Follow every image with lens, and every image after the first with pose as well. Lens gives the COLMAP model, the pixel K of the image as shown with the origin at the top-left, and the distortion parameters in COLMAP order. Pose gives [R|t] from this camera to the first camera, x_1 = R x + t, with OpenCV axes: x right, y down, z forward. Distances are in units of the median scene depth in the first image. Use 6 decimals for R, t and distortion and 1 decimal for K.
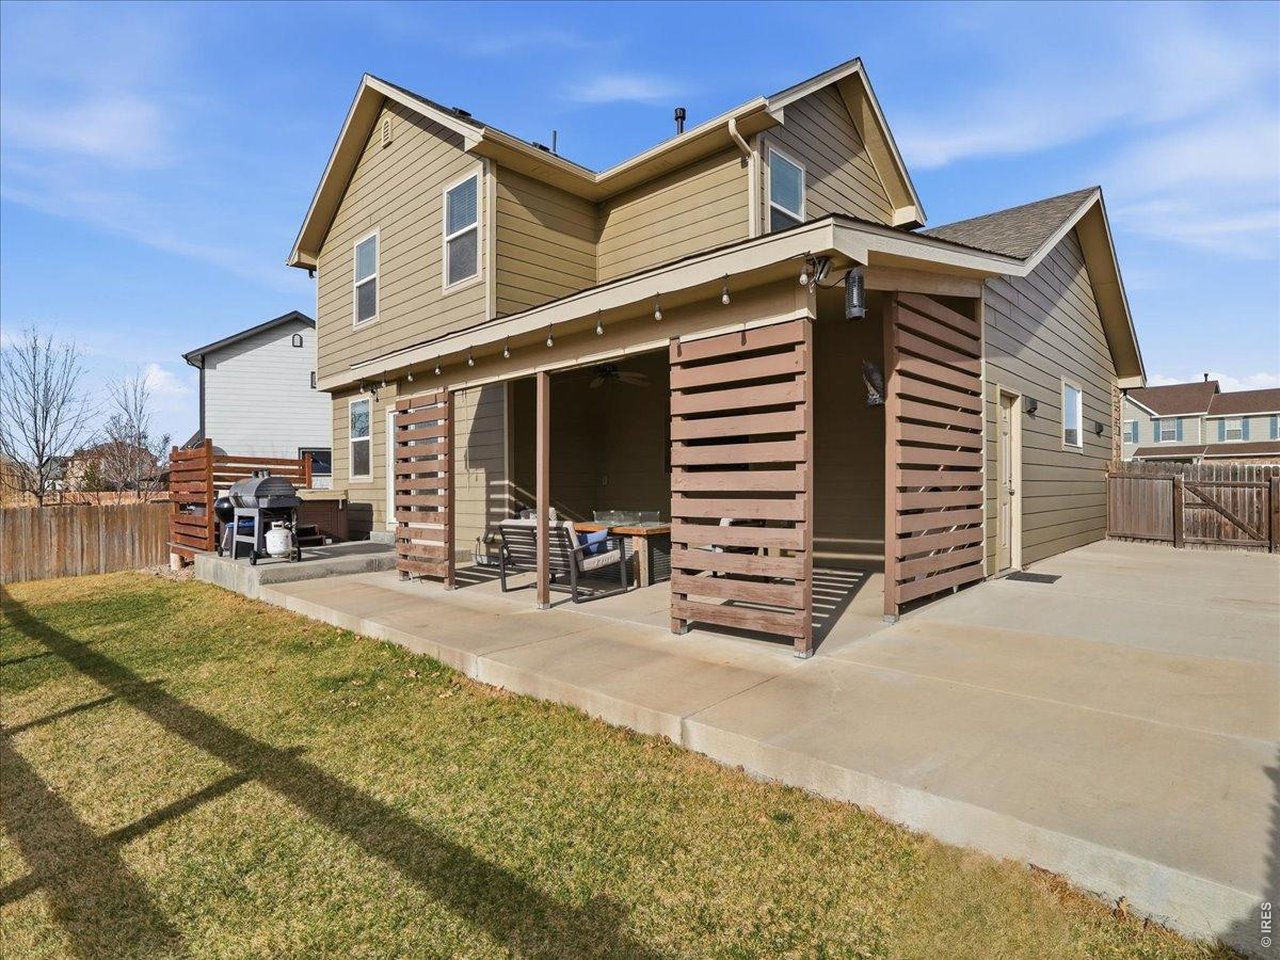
lens RADIAL K [[674.3, 0, 631.9], [0, 674.3, 470.7], [0, 0, 1]] dist [-0.068754, 0.022180]
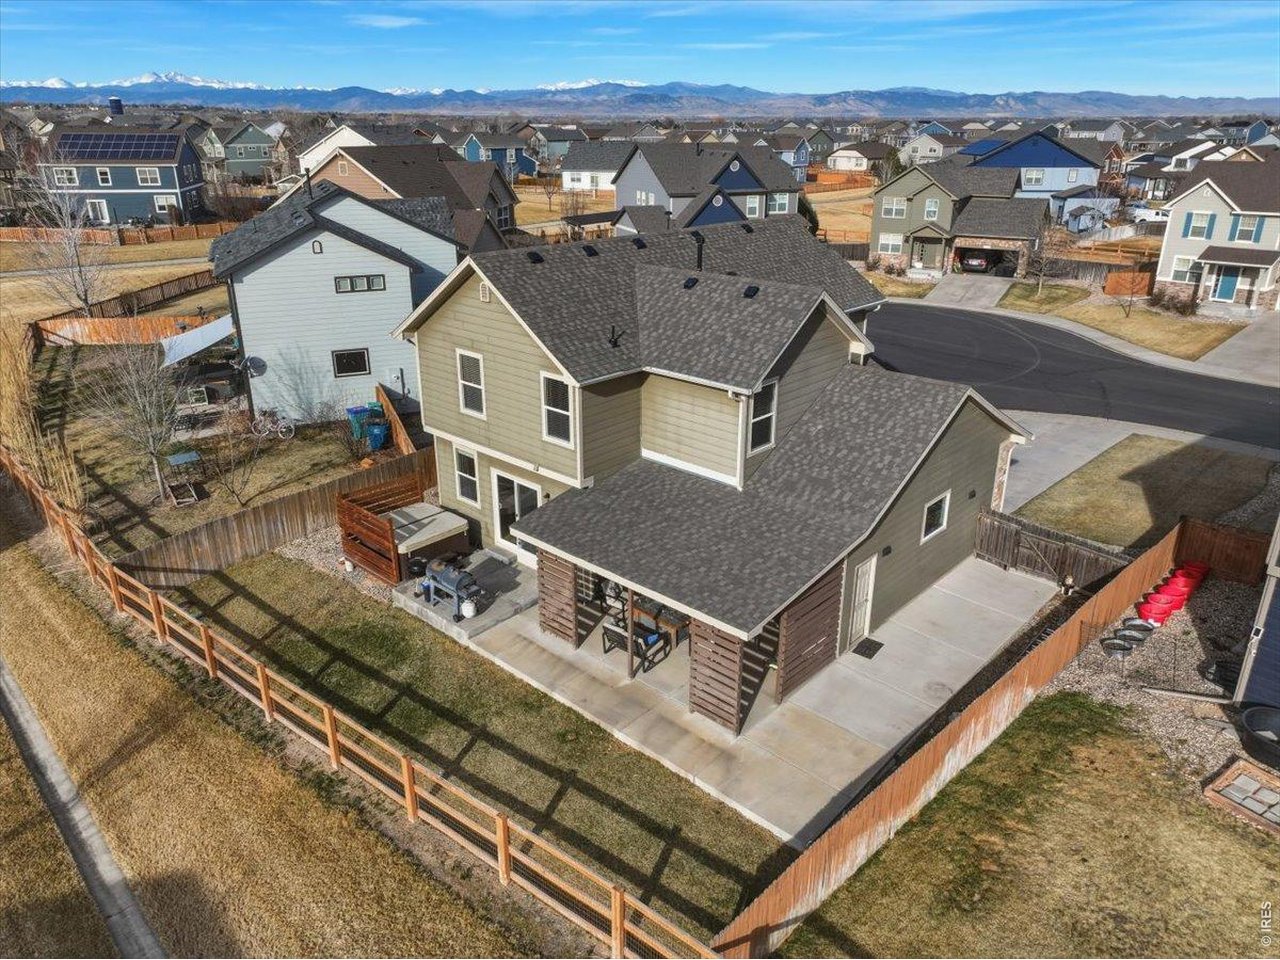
lens RADIAL K [[881.3, 0, 644.1], [0, 881.3, 434.1], [0, 0, 1]] dist [0.006350, 0.006800]
pose [[0.999588, 0.000803, 0.028693, -0.109131], [-0.010766, 0.937127, 0.348822, -1.005652], [-0.026609, -0.348987, 0.936750, -0.935217]]
